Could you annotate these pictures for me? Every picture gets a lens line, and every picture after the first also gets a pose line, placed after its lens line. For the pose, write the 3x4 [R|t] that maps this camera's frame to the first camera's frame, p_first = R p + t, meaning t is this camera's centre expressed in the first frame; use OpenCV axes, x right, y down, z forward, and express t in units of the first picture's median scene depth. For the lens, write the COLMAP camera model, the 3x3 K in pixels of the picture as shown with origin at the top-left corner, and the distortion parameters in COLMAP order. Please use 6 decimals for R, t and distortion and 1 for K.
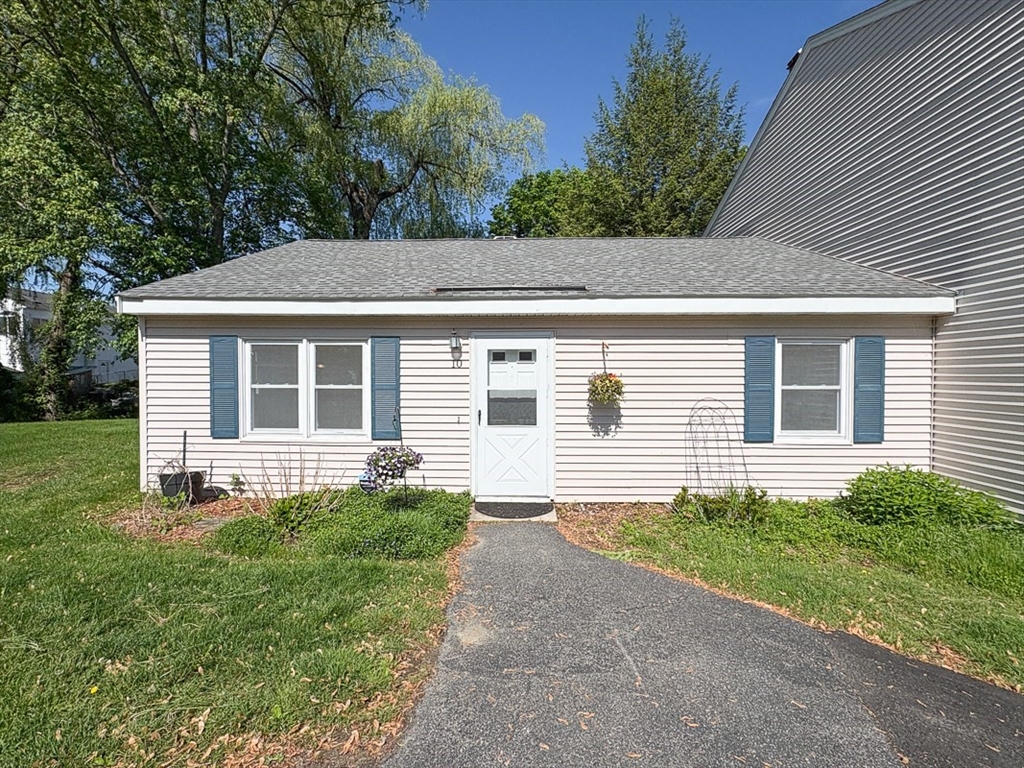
lens RADIAL K [[473.1, 0, 511.1], [0, 473.1, 382.3], [0, 0, 1]] dist [0.000978, 0.001108]
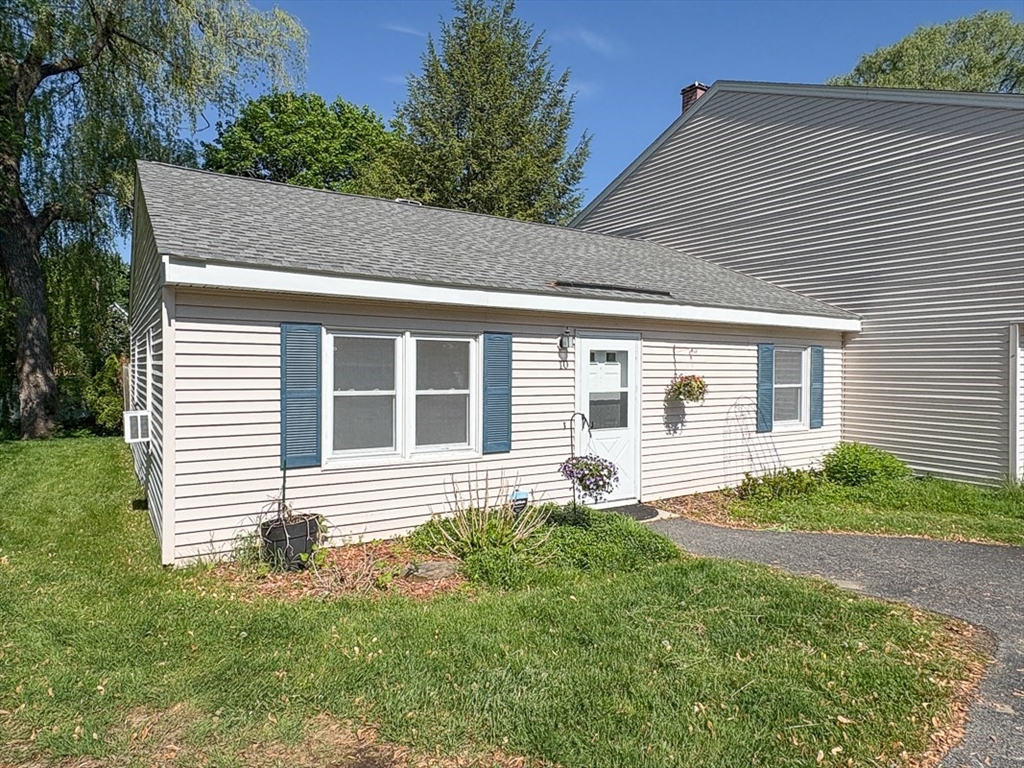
lens RADIAL K [[618.8, 0, 511.9], [0, 618.8, 379.4], [0, 0, 1]] dist [0.002977, 0.001153]
pose [[0.827988, -0.006572, 0.560707, -0.876213], [0.004572, 0.999977, 0.004969, -0.017288], [-0.560727, -0.001551, 0.827999, 0.058693]]
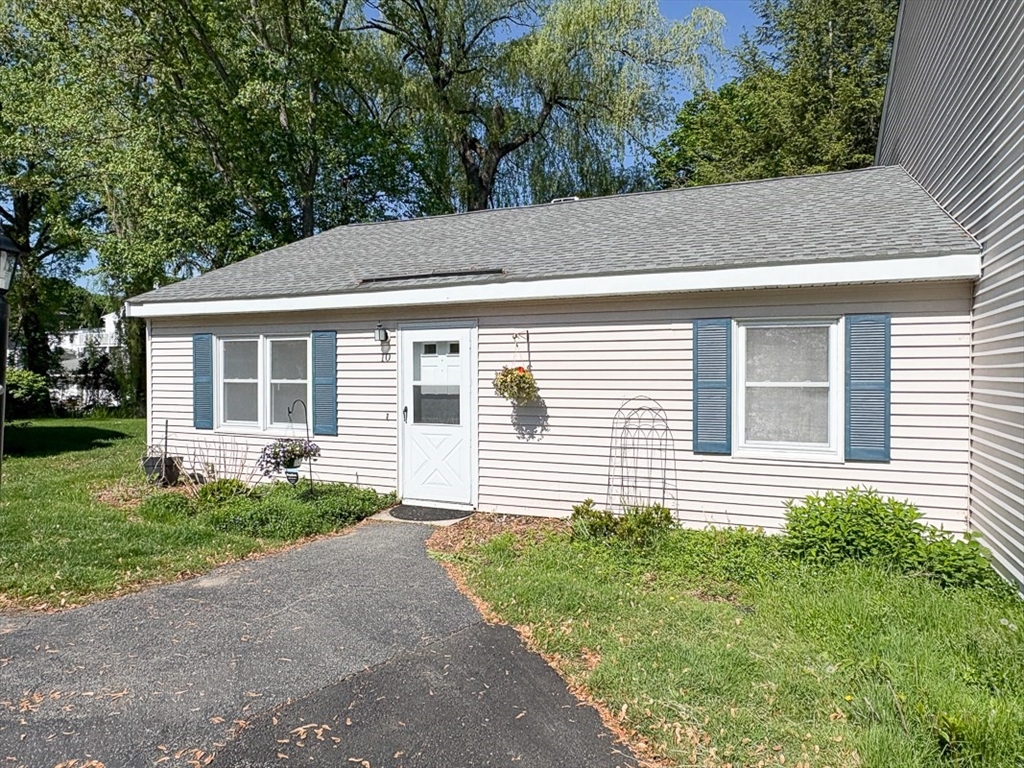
lens RADIAL K [[663.4, 0, 510.6], [0, 663.4, 381.1], [0, 0, 1]] dist [0.006445, -0.001999]
pose [[0.926334, 0.003427, -0.376688, 0.621500], [-0.005434, 0.999976, -0.004266, 0.012705], [0.376664, 0.005999, 0.926330, -0.139618]]
